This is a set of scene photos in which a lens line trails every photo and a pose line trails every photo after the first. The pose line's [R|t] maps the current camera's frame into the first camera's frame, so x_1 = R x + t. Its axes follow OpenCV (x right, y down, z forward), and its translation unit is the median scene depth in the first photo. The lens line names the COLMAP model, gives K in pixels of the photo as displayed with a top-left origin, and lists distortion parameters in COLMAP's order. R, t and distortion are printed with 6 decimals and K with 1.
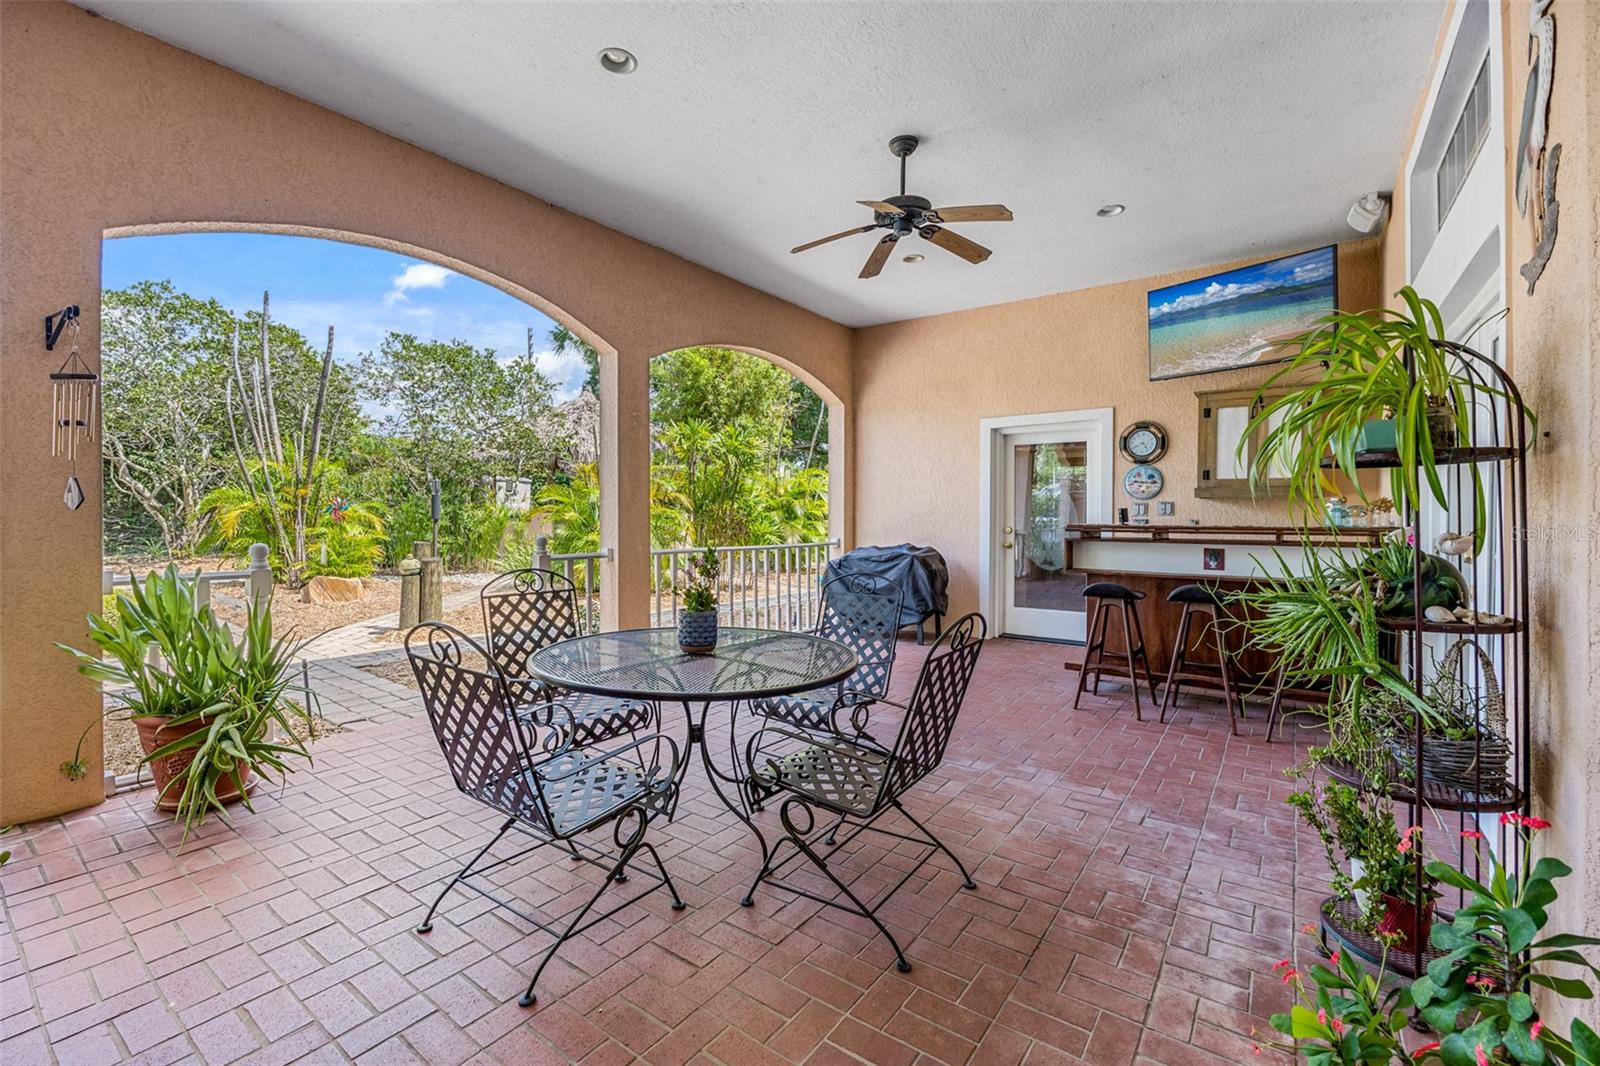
lens RADIAL K [[682.1, 0, 783.2], [0, 682.1, 522.3], [0, 0, 1]] dist [-0.015466, 0.001120]
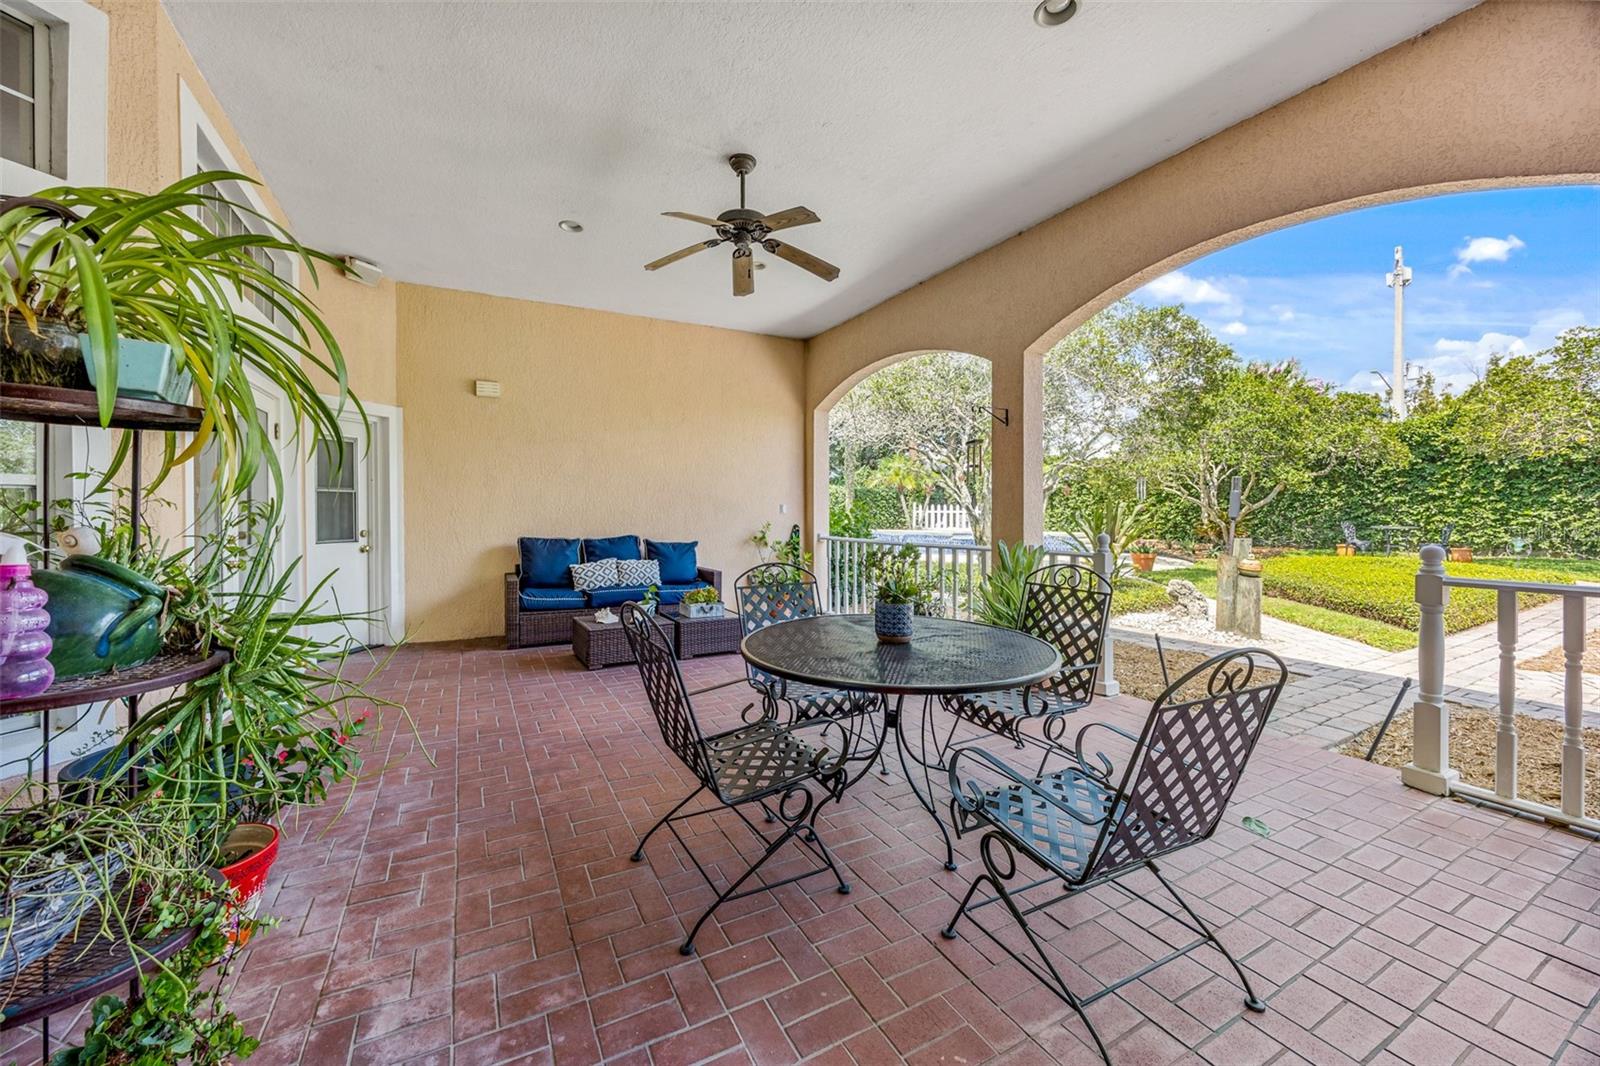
lens RADIAL K [[626.4, 0, 792.6], [0, 626.4, 519.8], [0, 0, 1]] dist [-0.005995, 0.000509]
pose [[-0.432103, 0.005886, -0.901805, 0.391358], [-0.013176, 0.999831, 0.012839, -0.003054], [0.901728, 0.017430, -0.431952, 0.617862]]
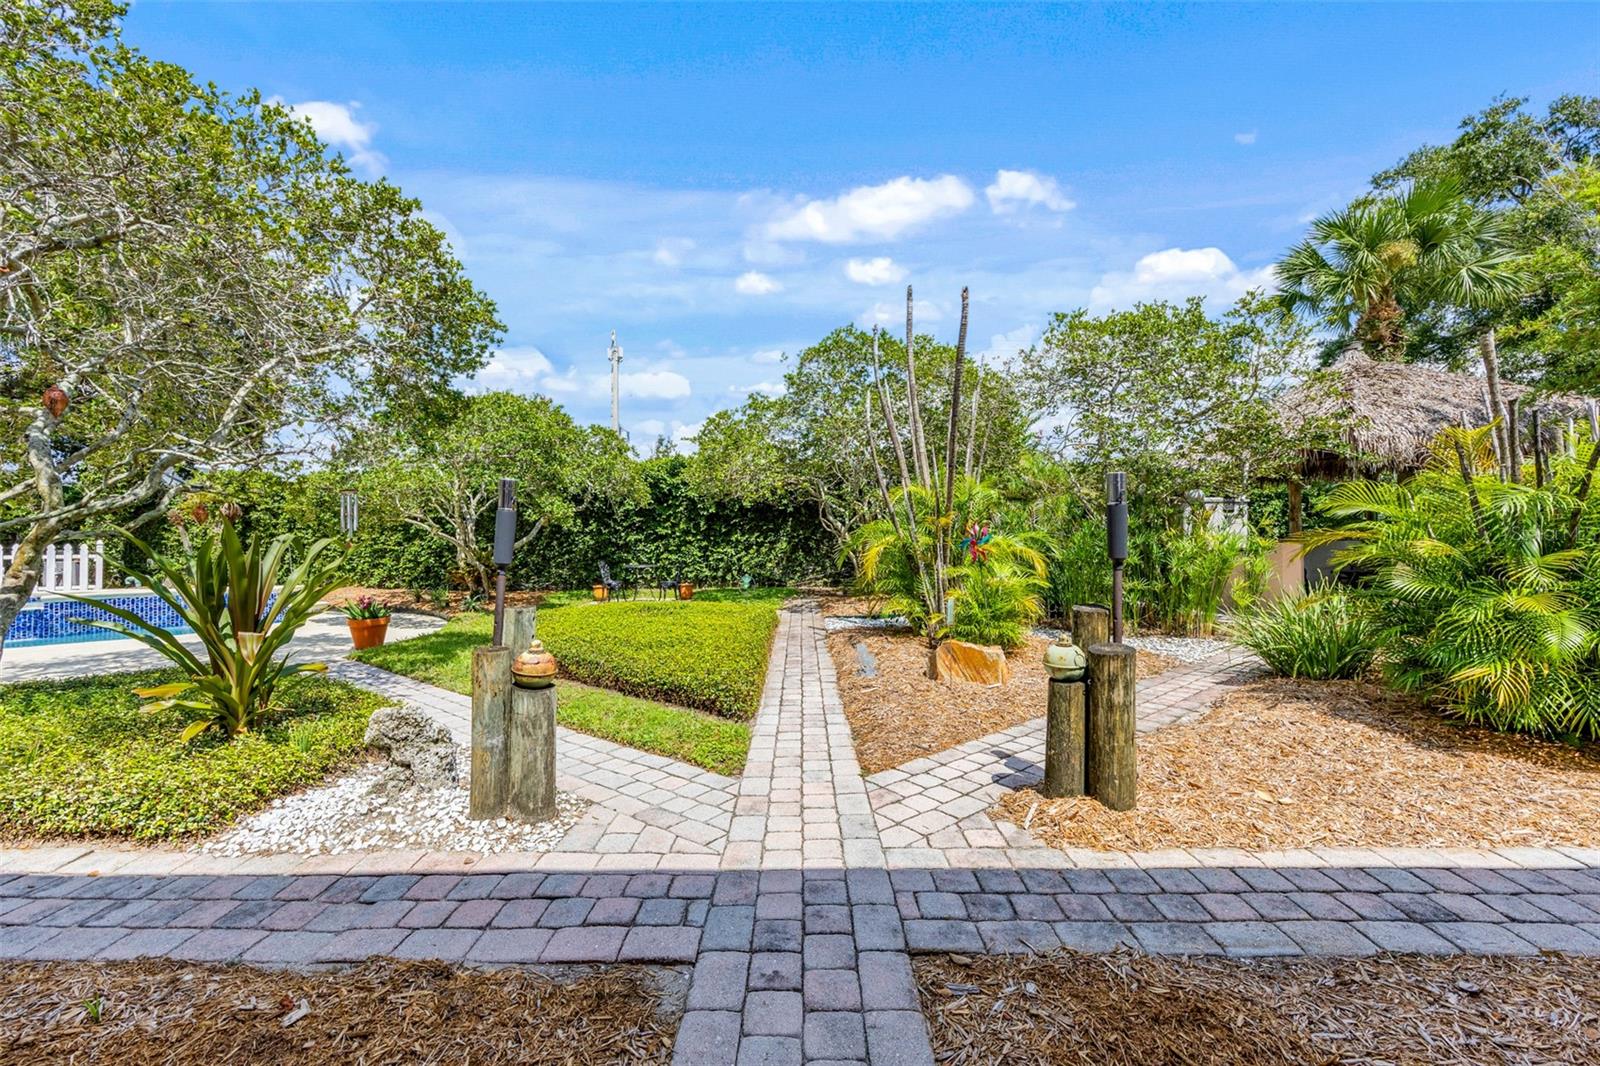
lens RADIAL K [[626.4, 0, 793.0], [0, 626.4, 537.7], [0, 0, 1]] dist [-0.005995, 0.000509]
pose [[0.579216, -0.025096, -0.814788, -0.377445], [0.004124, 0.999603, -0.027857, -0.011086], [0.815164, 0.012775, 0.579090, 0.739095]]
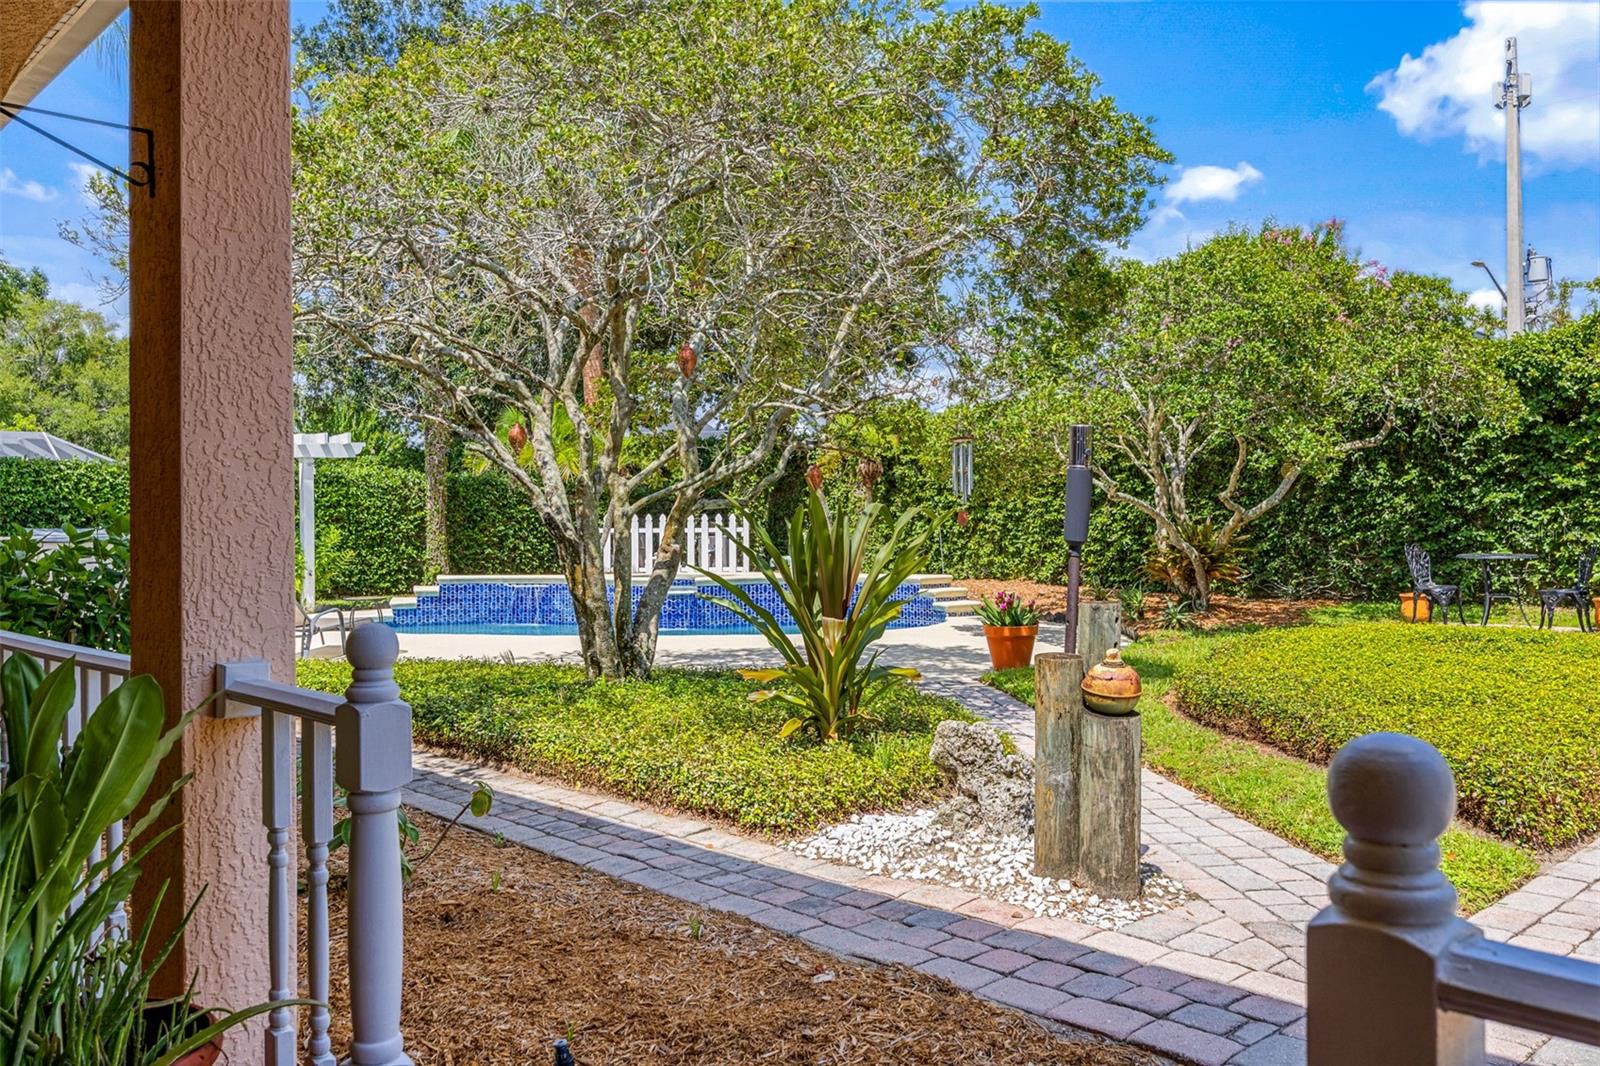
lens RADIAL K [[1305.1, 0, 827.2], [0, 1305.1, 522.1], [0, 0, 1]] dist [0.002191, 0.004645]
pose [[-0.167772, -0.009160, -0.985783, -0.127343], [-0.004289, 0.999954, -0.008562, -0.009134], [0.985817, 0.002791, -0.167803, 0.831056]]
